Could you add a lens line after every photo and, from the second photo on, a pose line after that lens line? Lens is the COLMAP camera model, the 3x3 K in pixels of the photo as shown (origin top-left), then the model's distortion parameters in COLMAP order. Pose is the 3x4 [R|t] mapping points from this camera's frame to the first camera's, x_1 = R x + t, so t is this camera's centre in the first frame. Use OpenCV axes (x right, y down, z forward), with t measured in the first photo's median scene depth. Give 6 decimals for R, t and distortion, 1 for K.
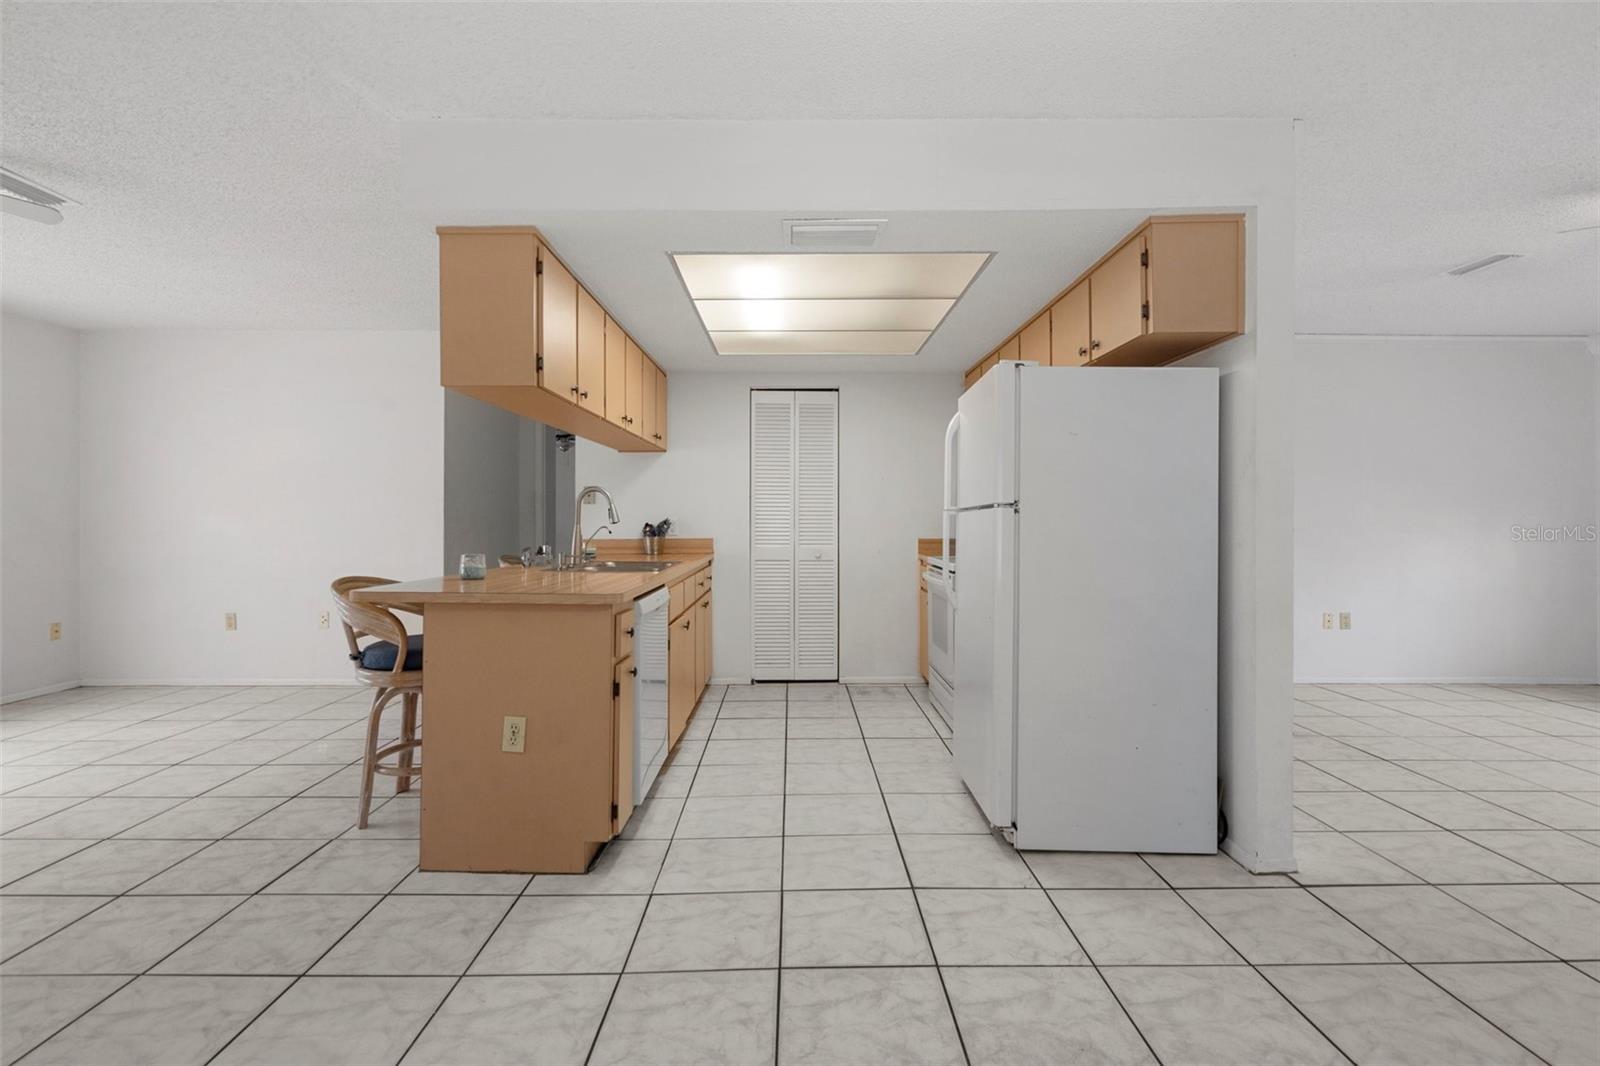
lens RADIAL K [[743.8, 0, 781.1], [0, 743.8, 515.2], [0, 0, 1]] dist [-0.004272, 0.002572]
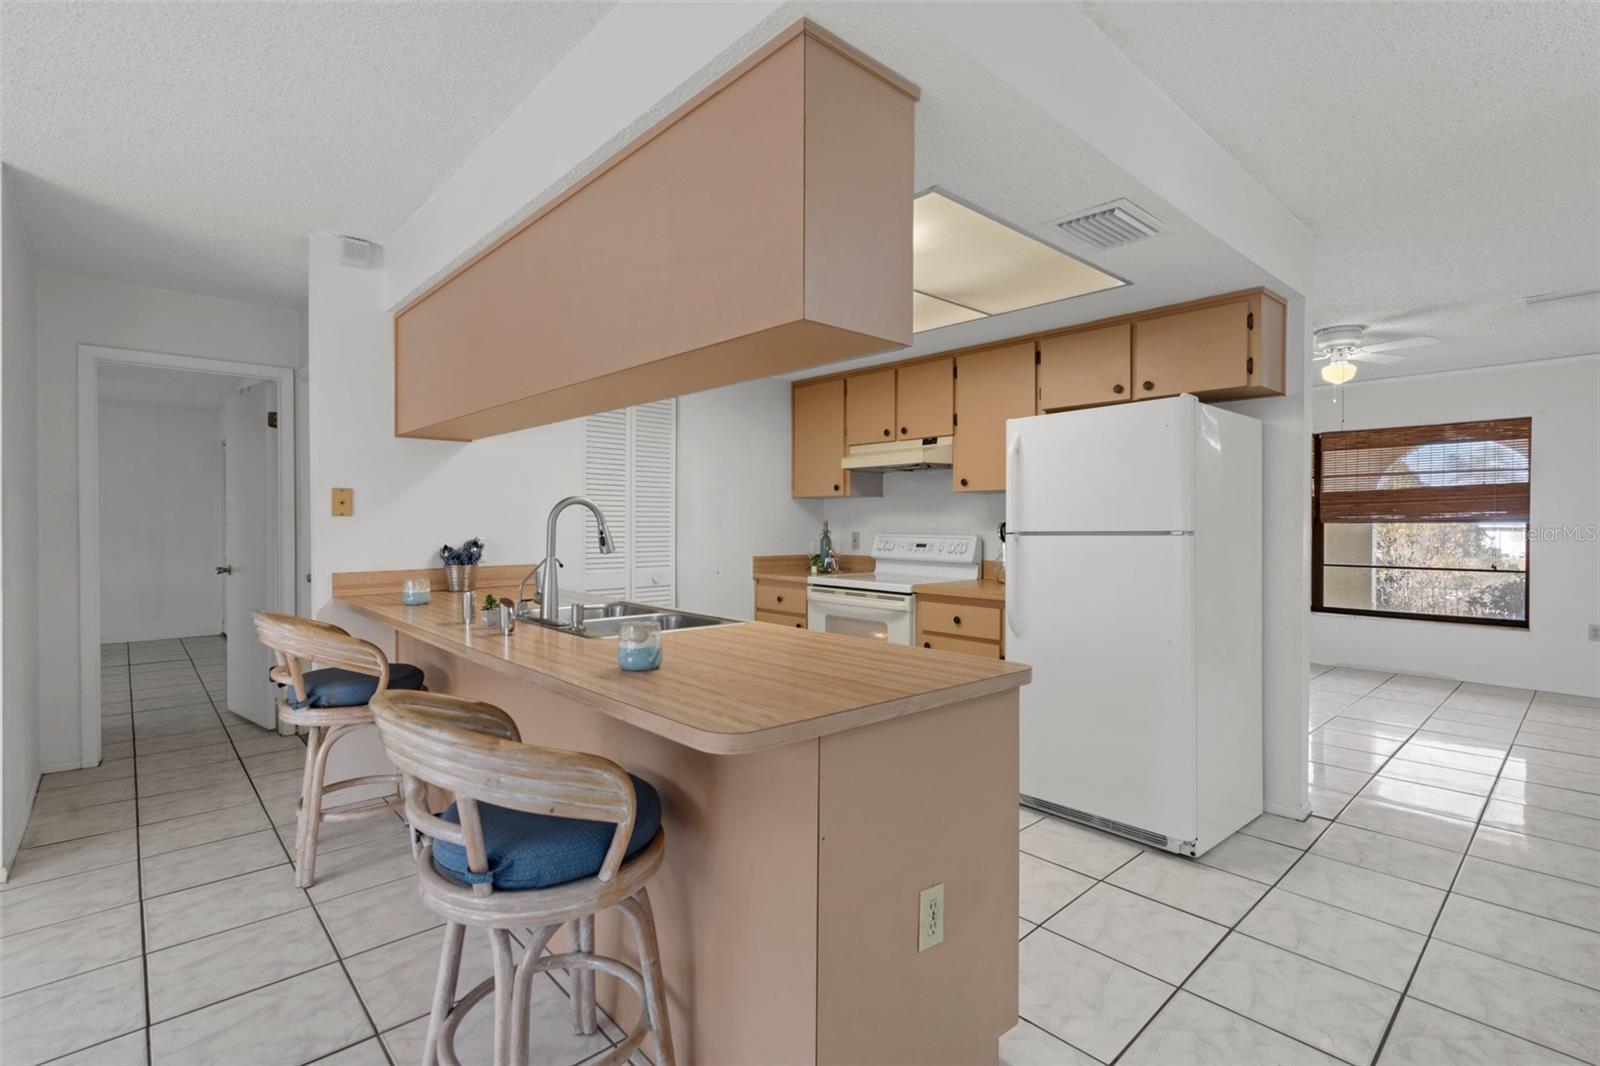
lens RADIAL K [[743.8, 0, 792.3], [0, 743.8, 519.5], [0, 0, 1]] dist [-0.004272, 0.002572]
pose [[0.750341, 0.002244, 0.661047, -0.737620], [-0.003643, 0.999993, 0.000740, -0.027305], [-0.661040, -0.002963, 0.750344, 0.536445]]
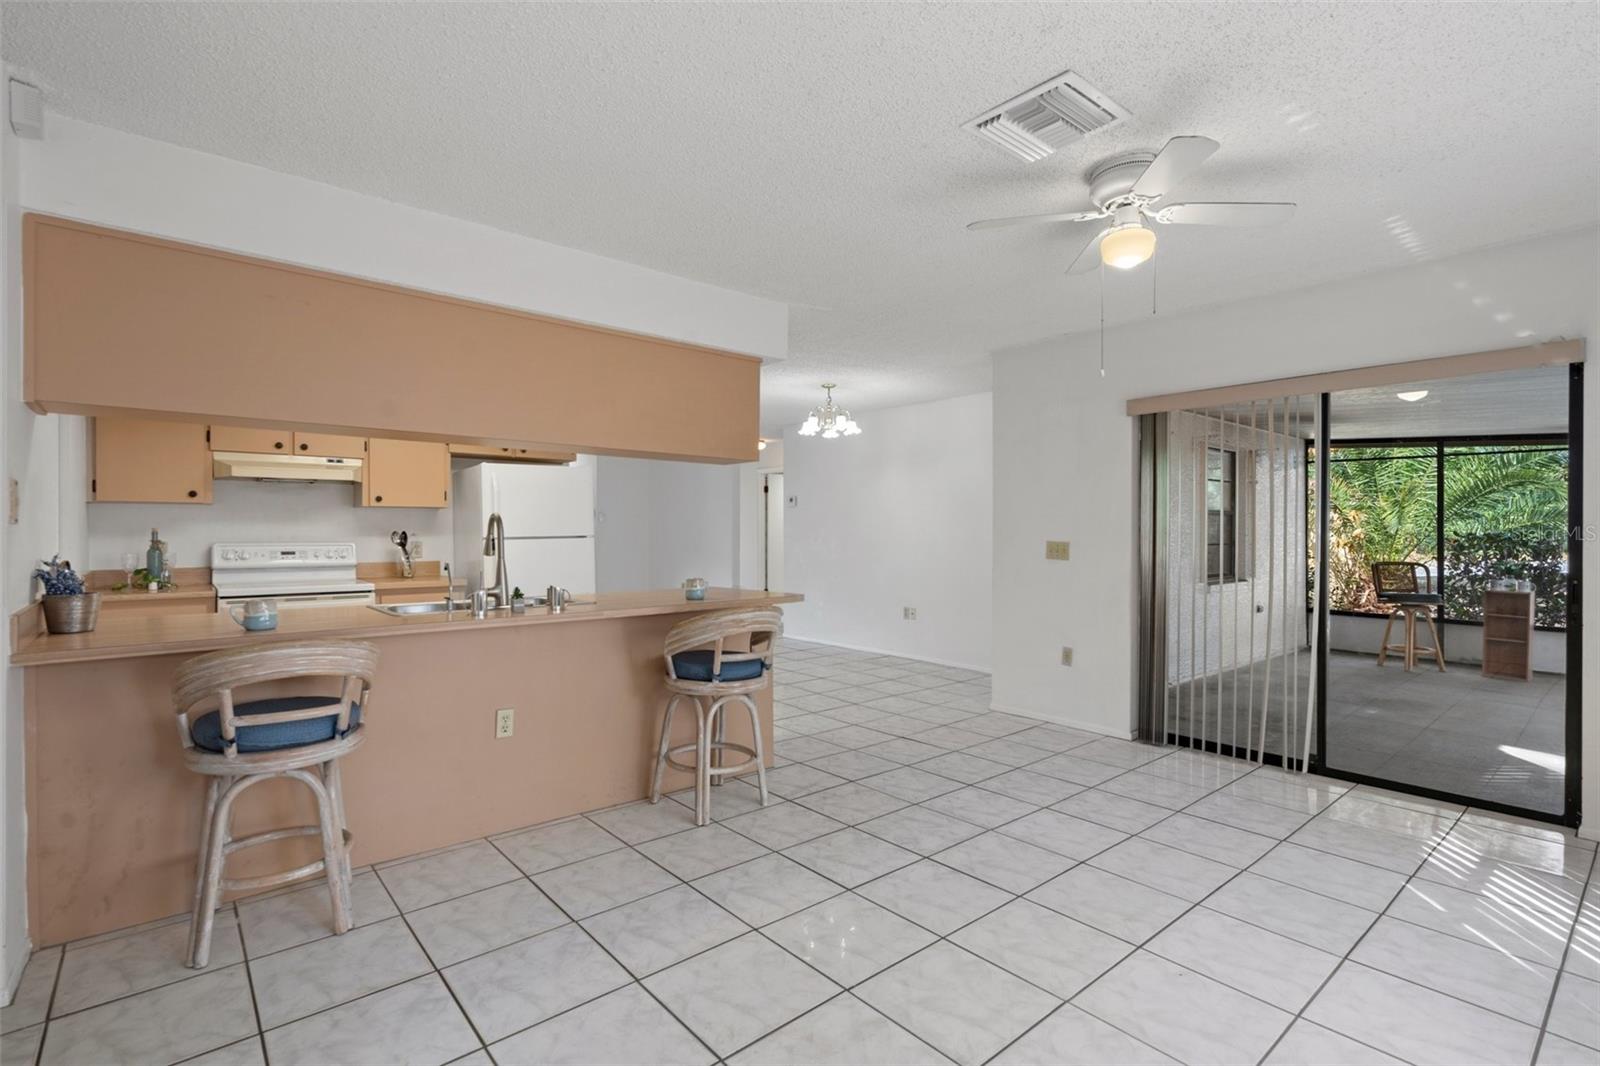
lens RADIAL K [[743.8, 0, 800.1], [0, 743.8, 533.1], [0, 0, 1]] dist [-0.004272, 0.002572]
pose [[-0.637837, -0.003466, 0.770163, -1.539773], [-0.002725, 0.999994, 0.002243, -0.023780], [-0.770166, -0.000668, -0.637843, 1.736731]]
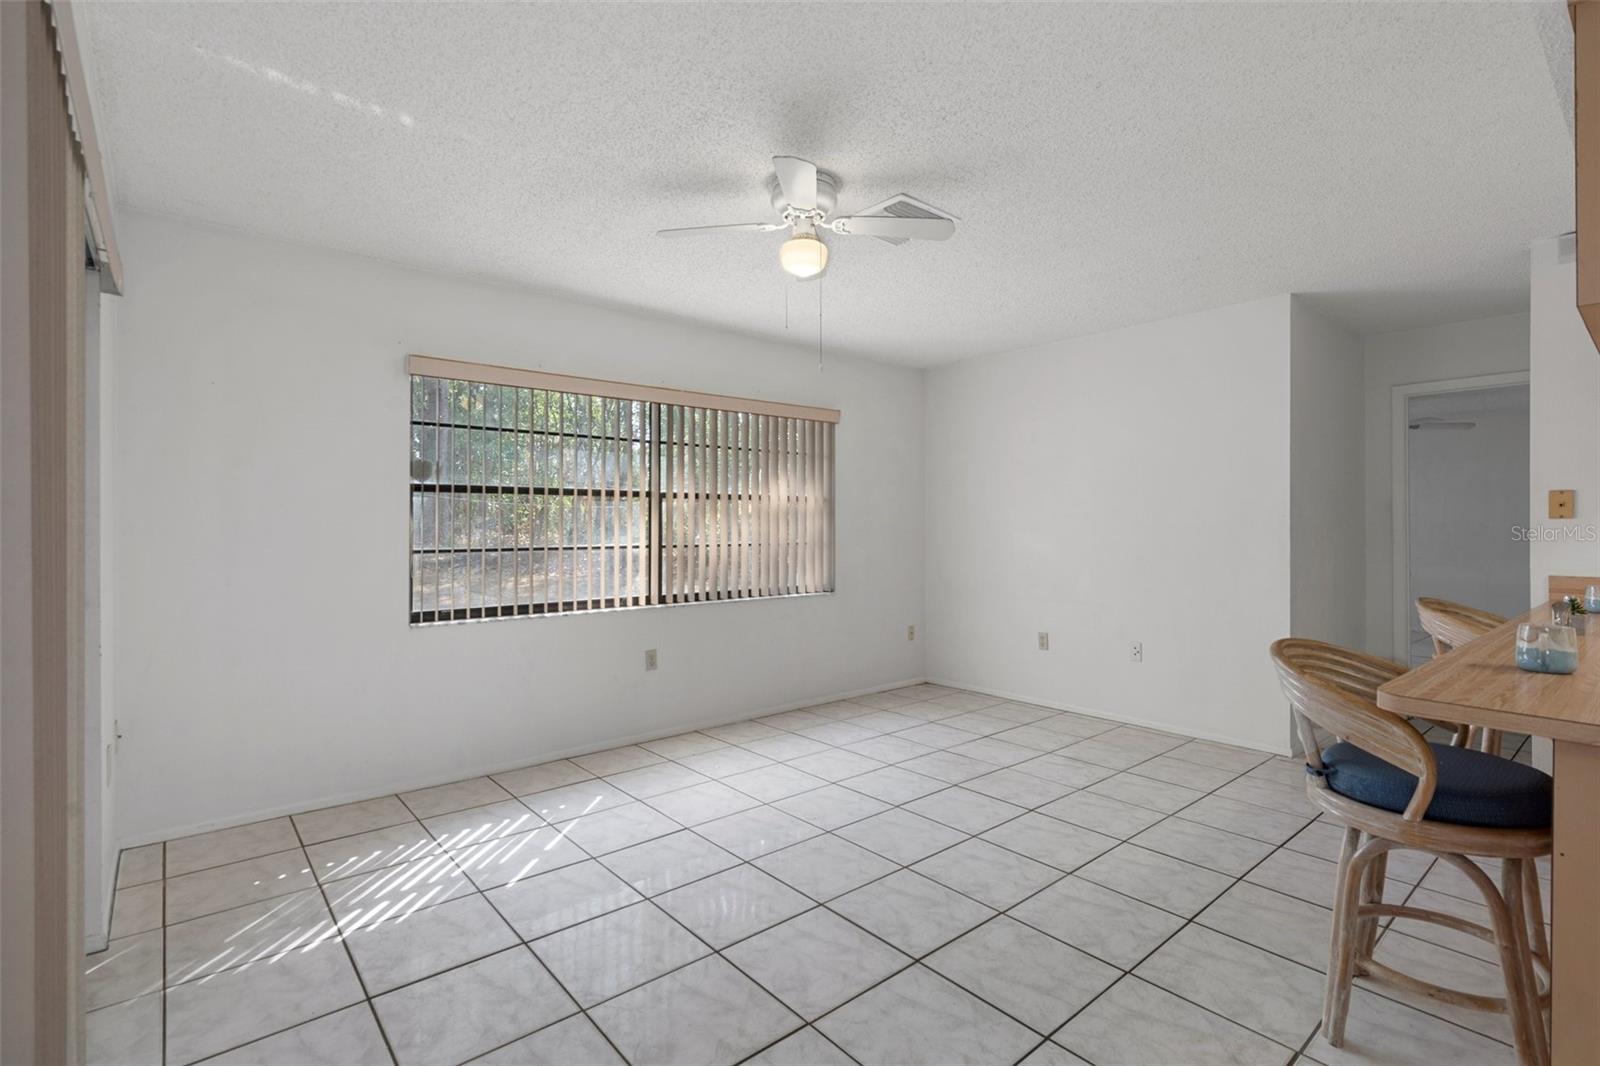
lens RADIAL K [[743.8, 0, 801.0], [0, 743.8, 529.9], [0, 0, 1]] dist [-0.004272, 0.002572]
pose [[0.636450, 0.001375, -0.771317, -0.363315], [0.005368, 0.999966, 0.006212, -0.025006], [0.771299, -0.008093, 0.636421, 0.245237]]
